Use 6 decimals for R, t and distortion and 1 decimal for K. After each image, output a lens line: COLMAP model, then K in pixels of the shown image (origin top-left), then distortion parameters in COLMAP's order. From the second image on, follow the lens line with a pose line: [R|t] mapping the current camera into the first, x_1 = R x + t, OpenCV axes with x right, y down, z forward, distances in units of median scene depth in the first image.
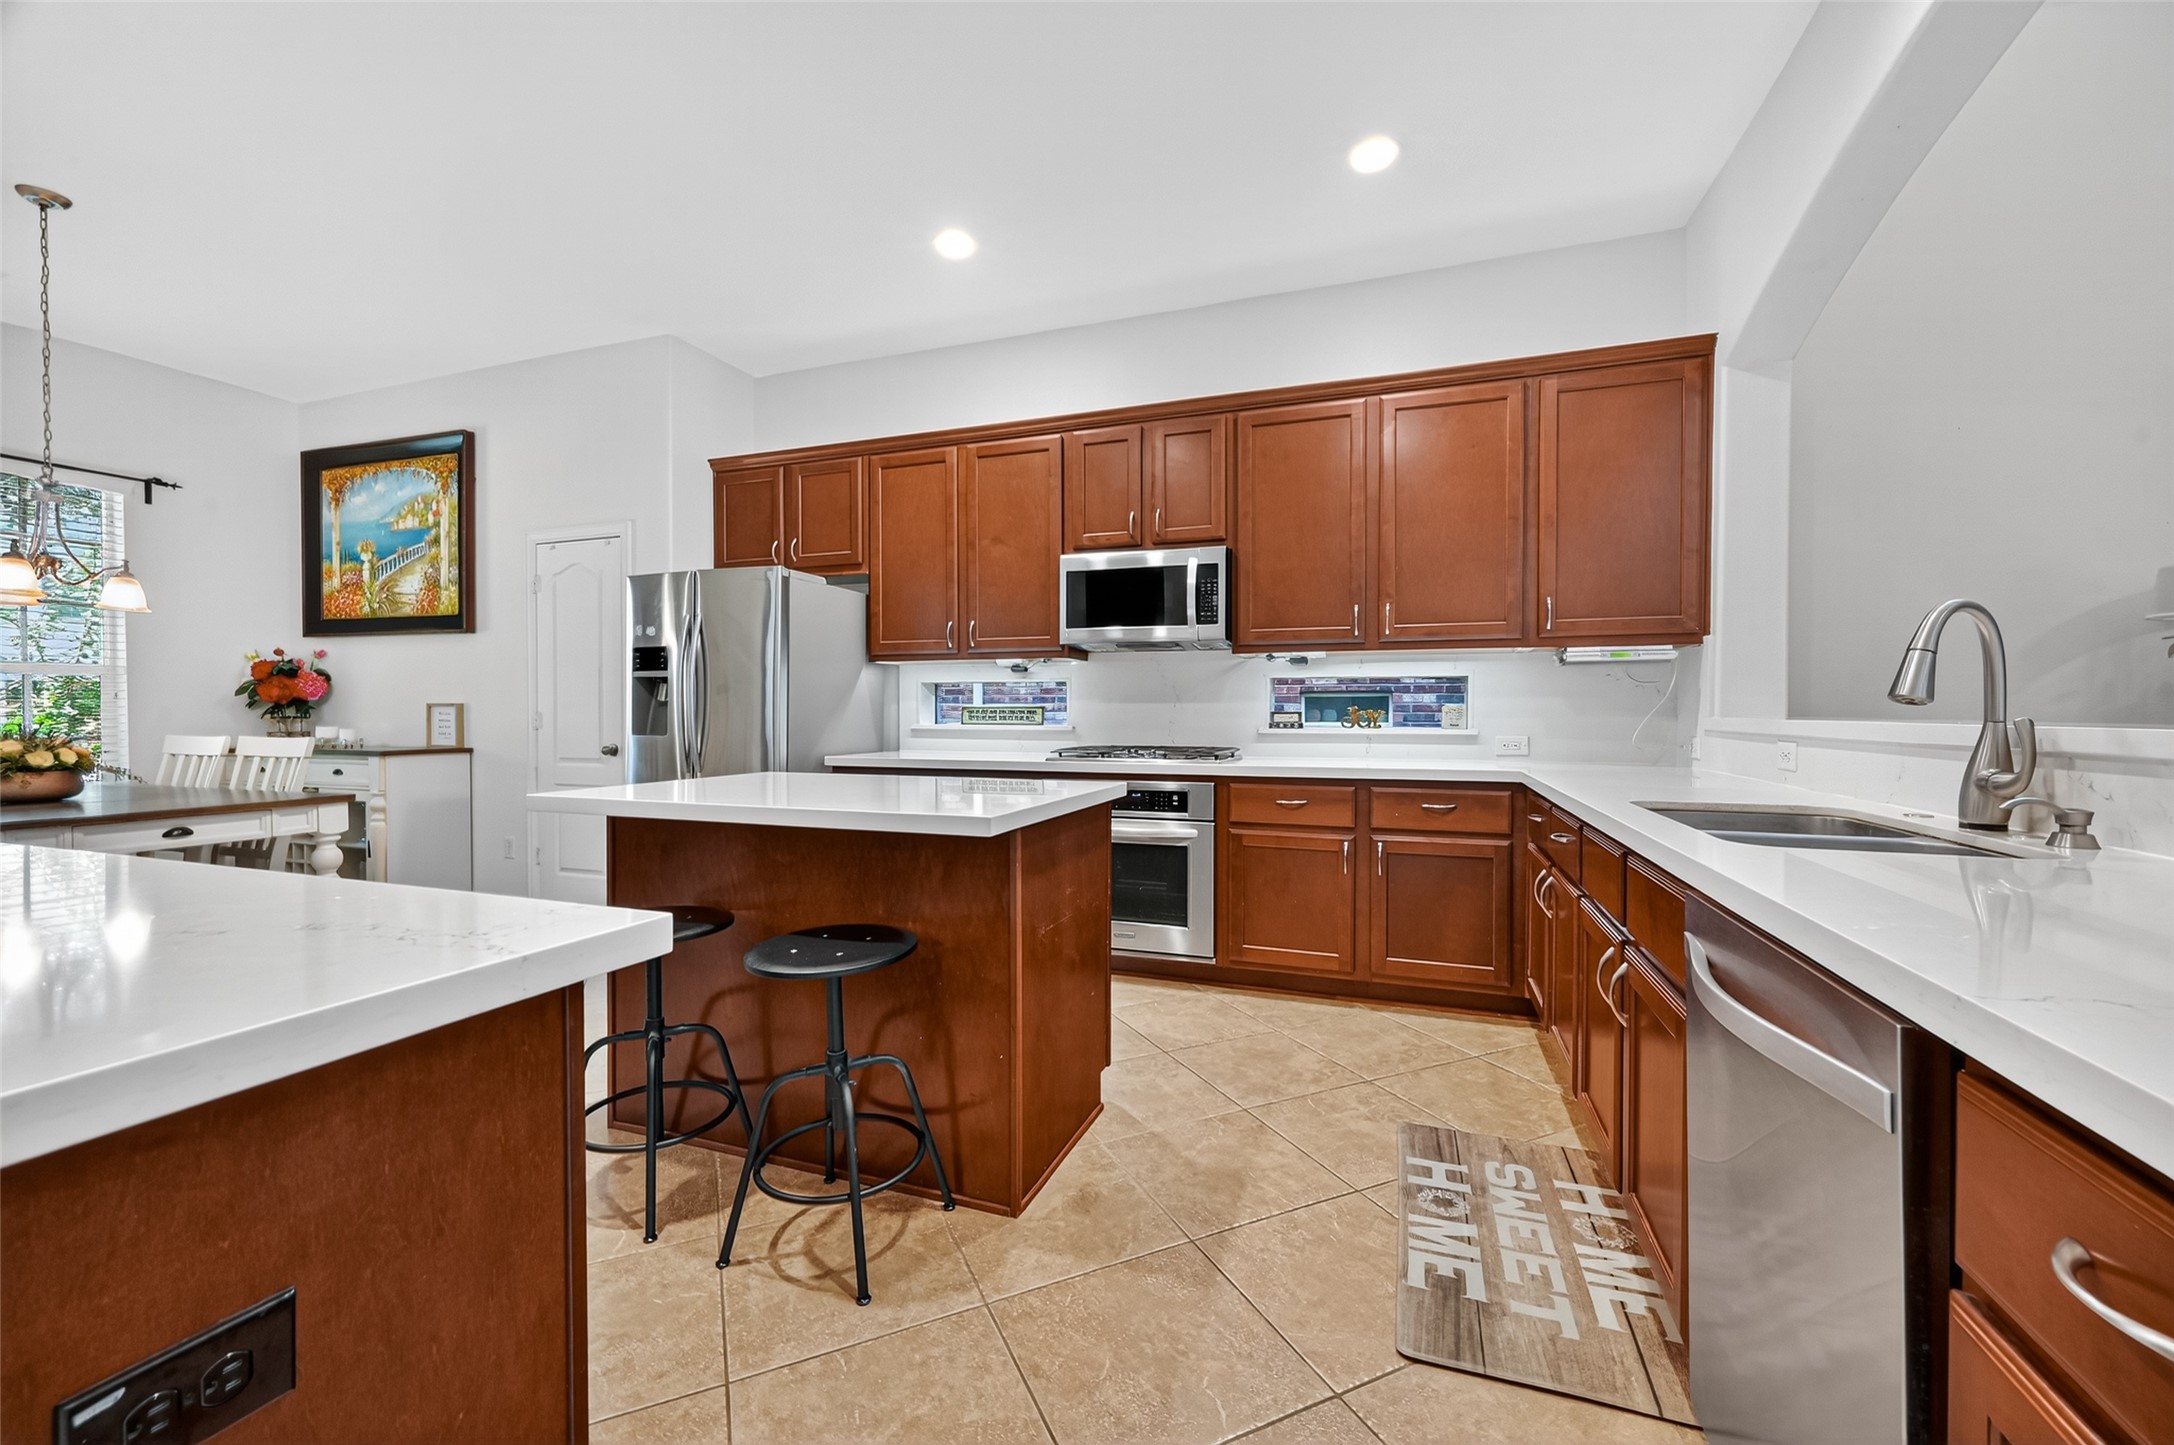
lens RADIAL K [[860.8, 0, 1090.3], [0, 860.8, 722.3], [0, 0, 1]] dist [-0.000774, 0.000034]
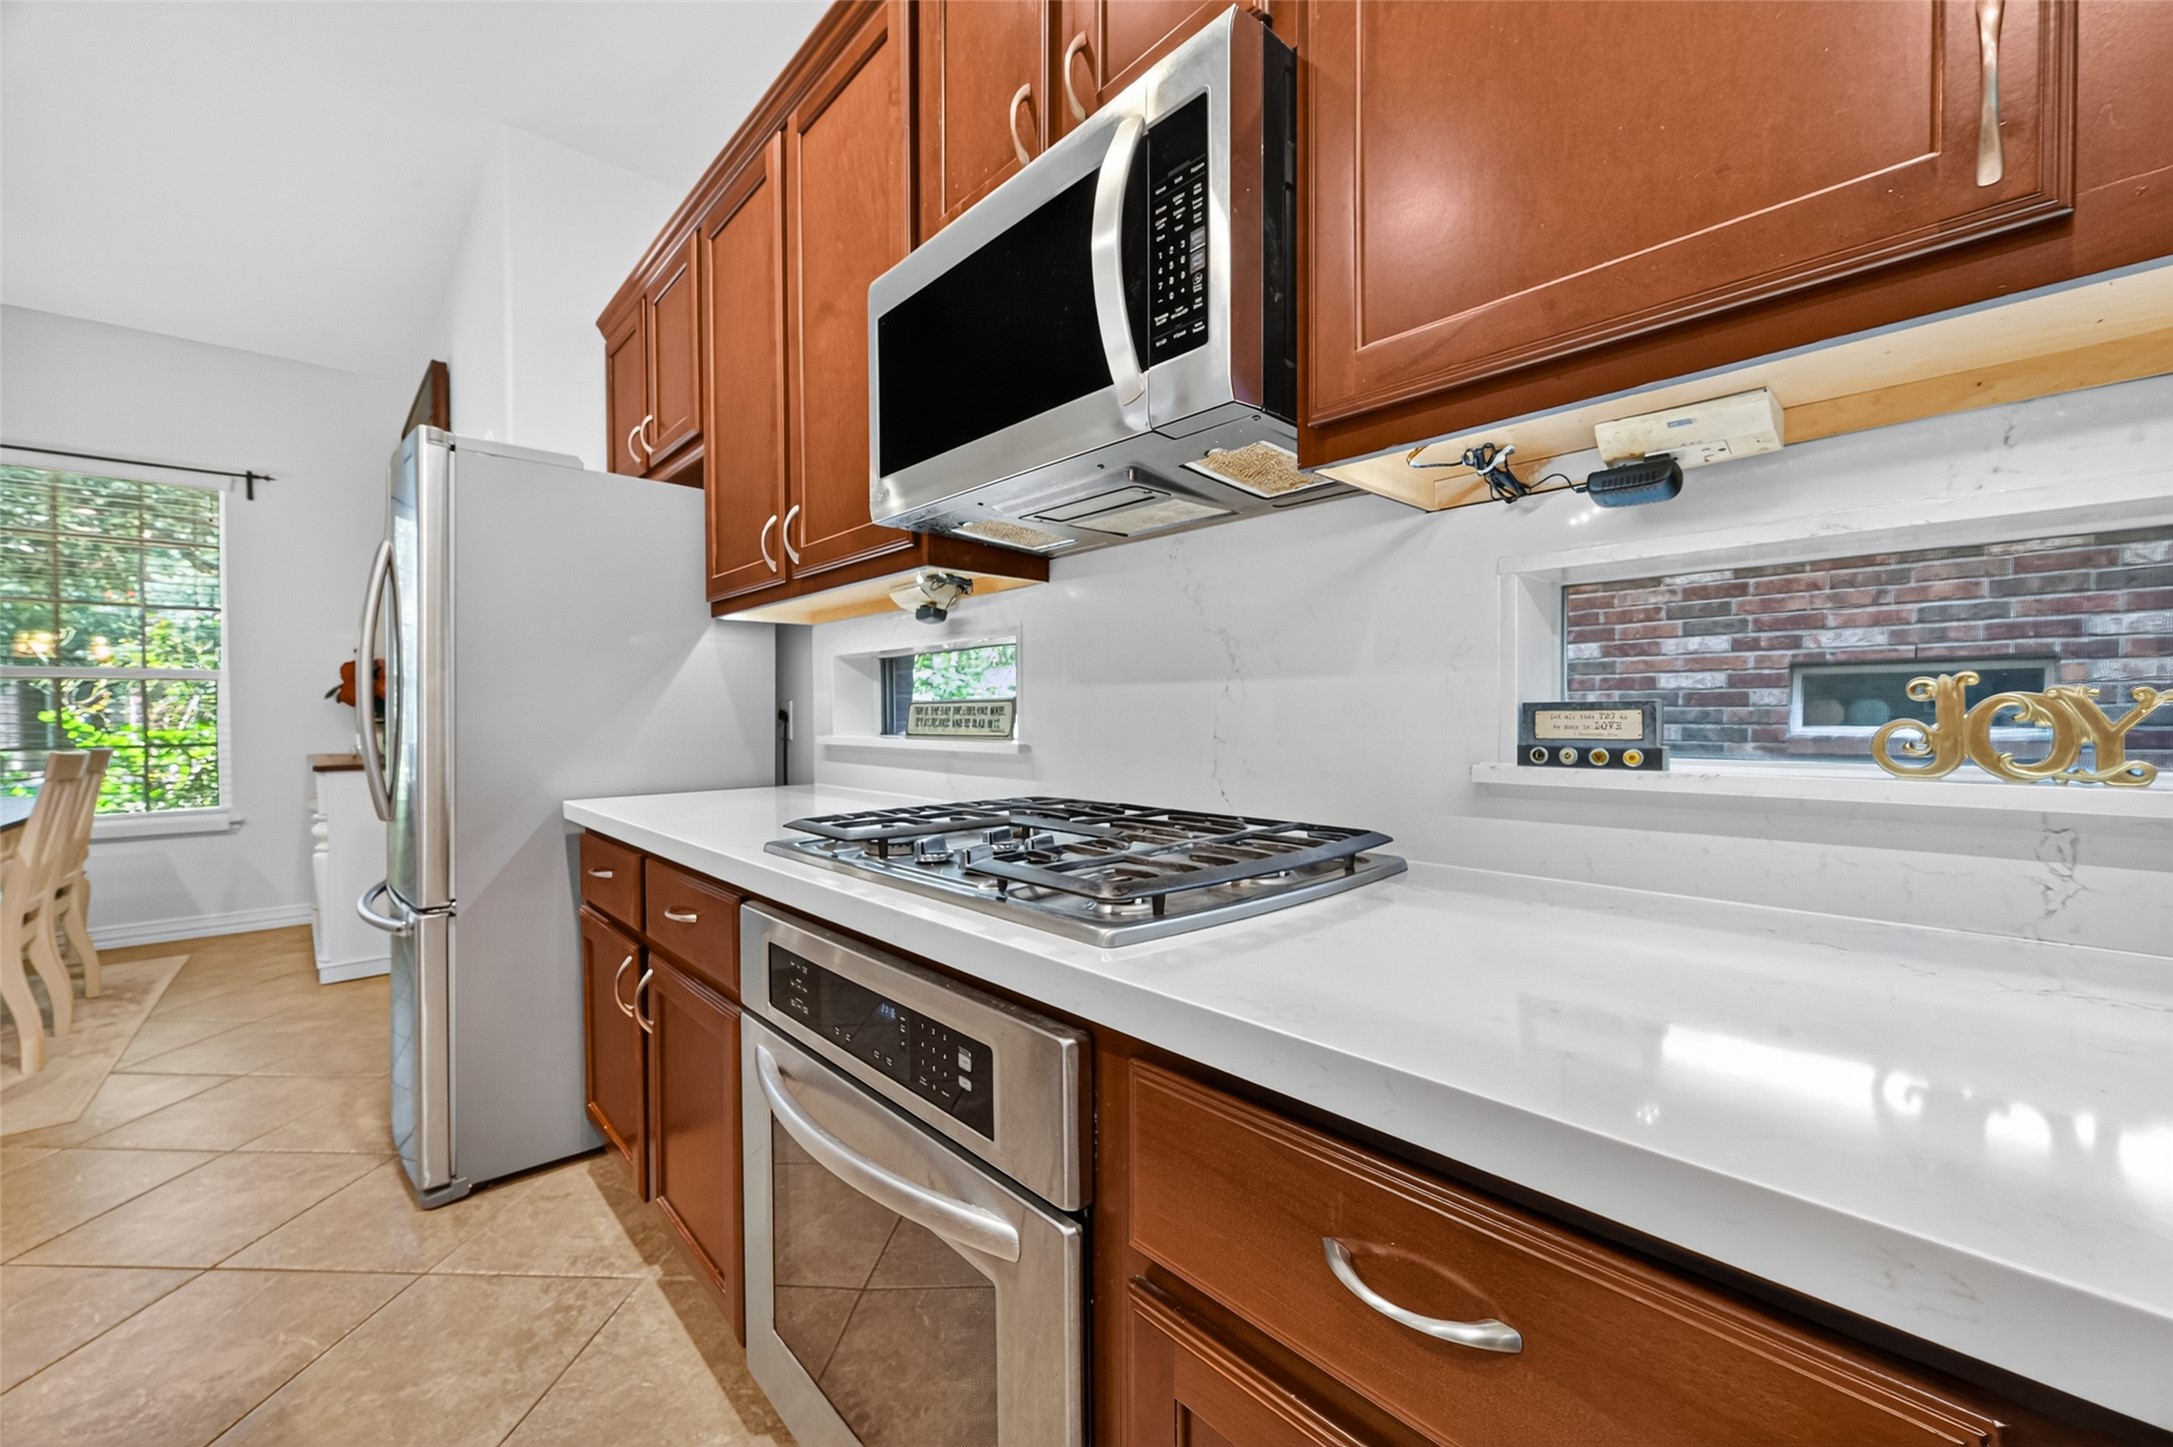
lens RADIAL K [[860.5, 0, 1089.8], [0, 860.5, 723.3], [0, 0, 1]] dist [-0.000774, 0.000034]
pose [[0.889313, -0.001022, -0.457299, 0.252485], [0.001968, 0.999997, 0.001593, -0.007869], [0.457296, -0.002317, 0.889312, 0.843813]]
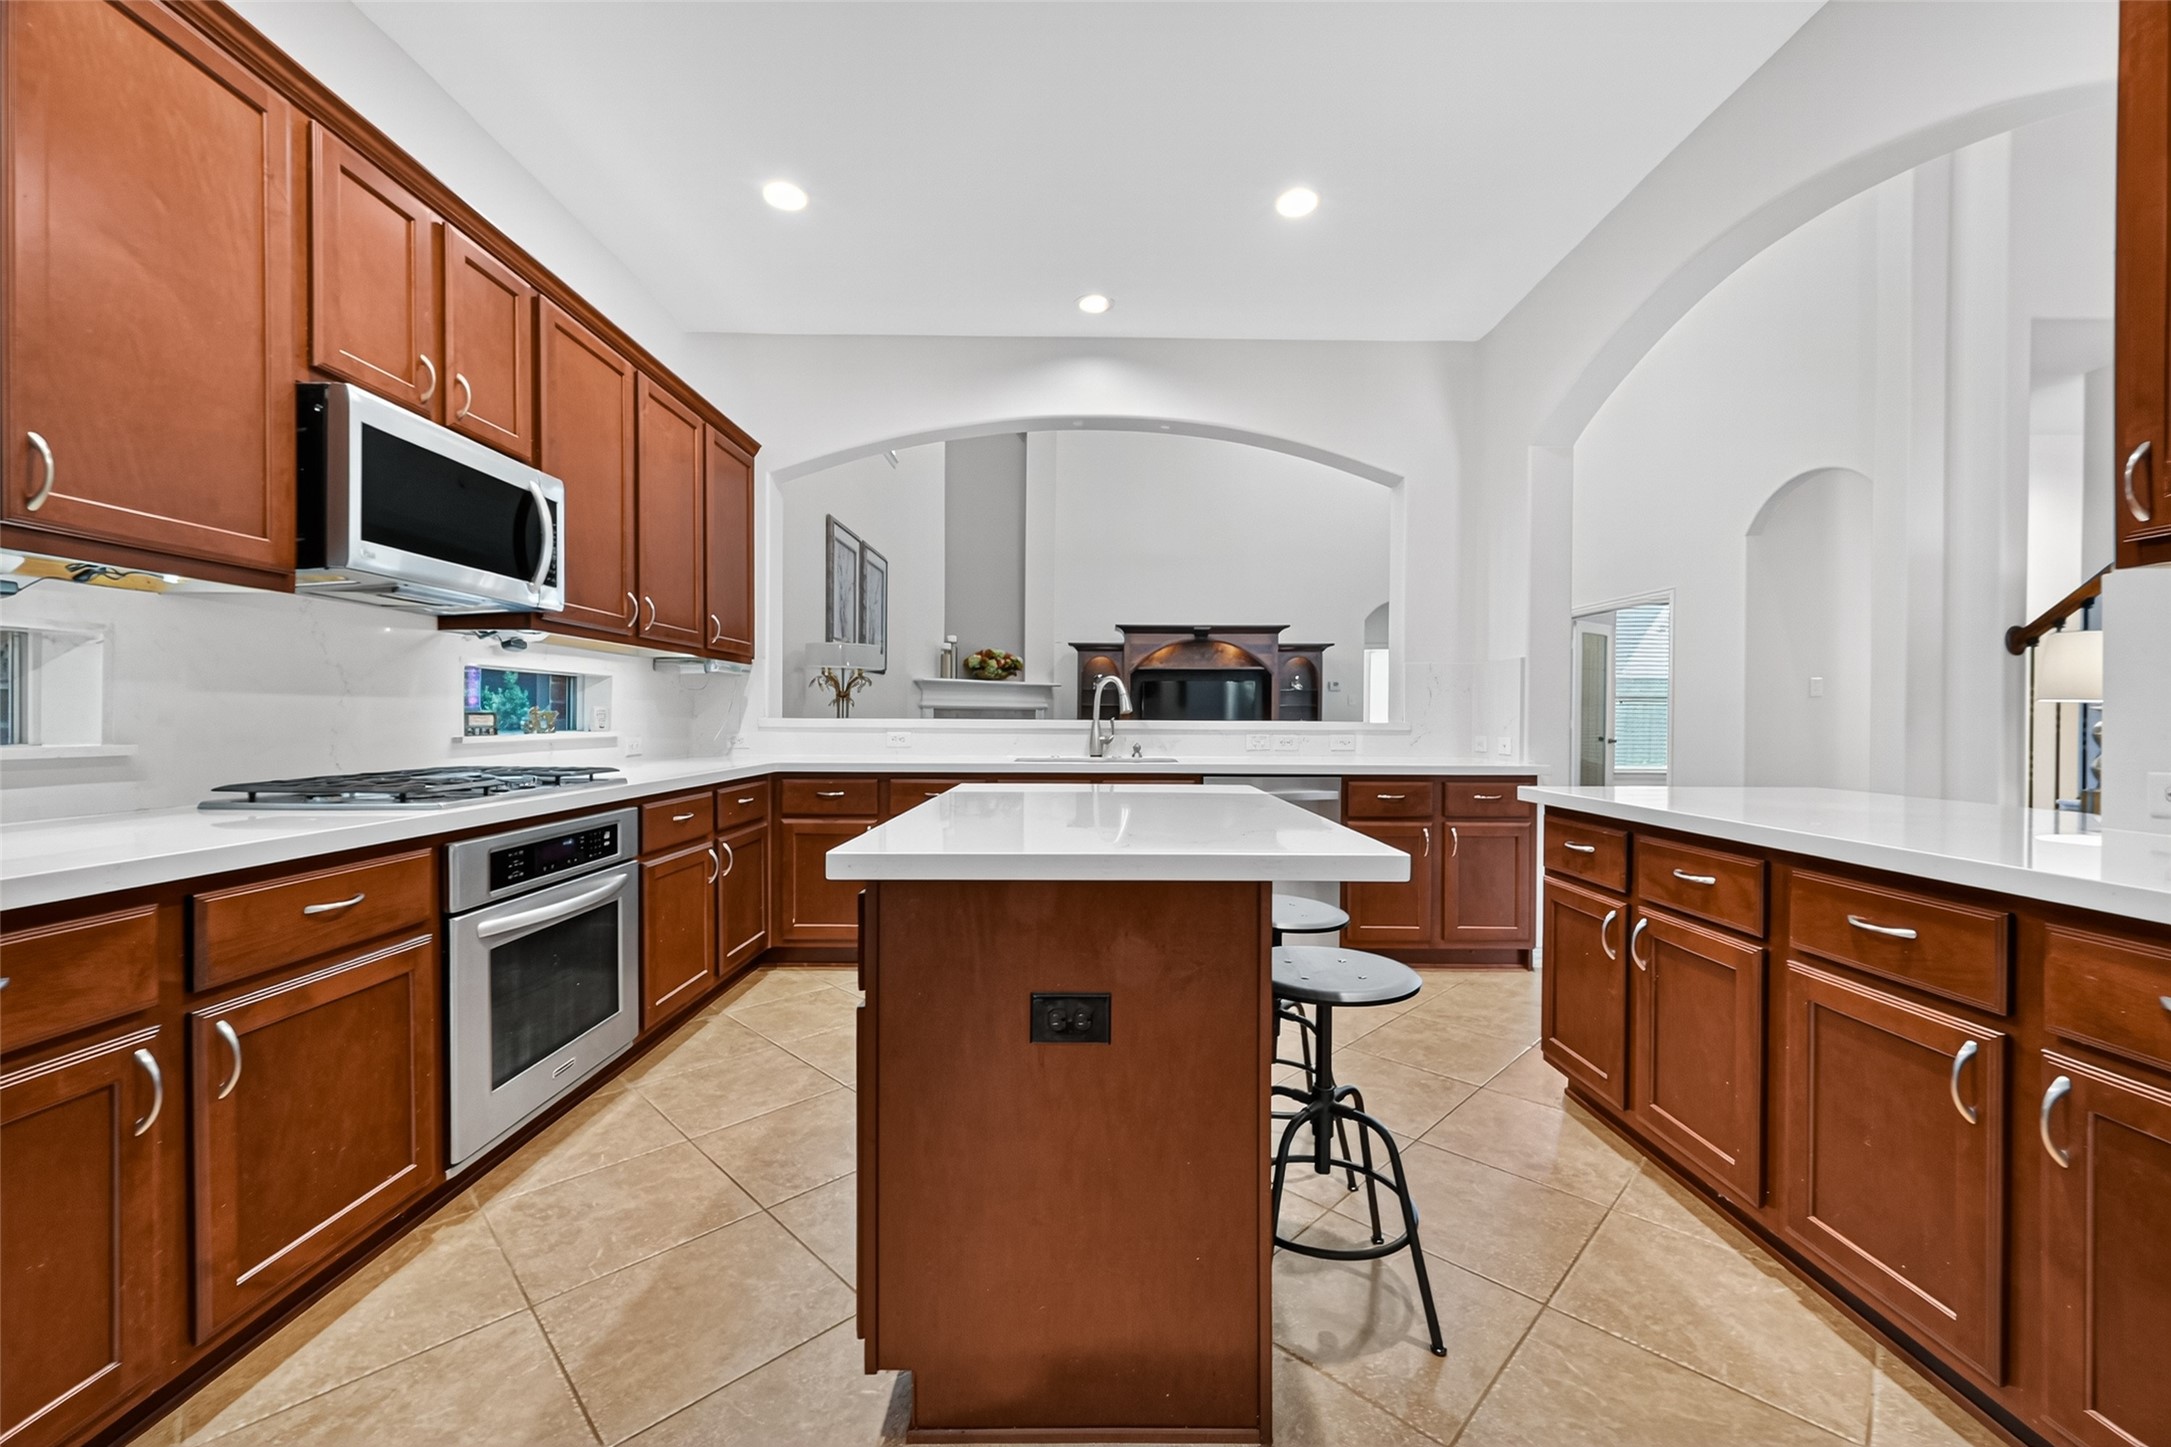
lens RADIAL K [[869.4, 0, 1085.5], [0, 869.4, 723.5], [0, 0, 1]] dist [-0.002192, -0.000019]
pose [[-0.345884, -0.012976, 0.938188, -0.736628], [0.004758, 0.999867, 0.015583, -0.013971], [-0.938265, 0.009854, -0.345776, 0.924103]]
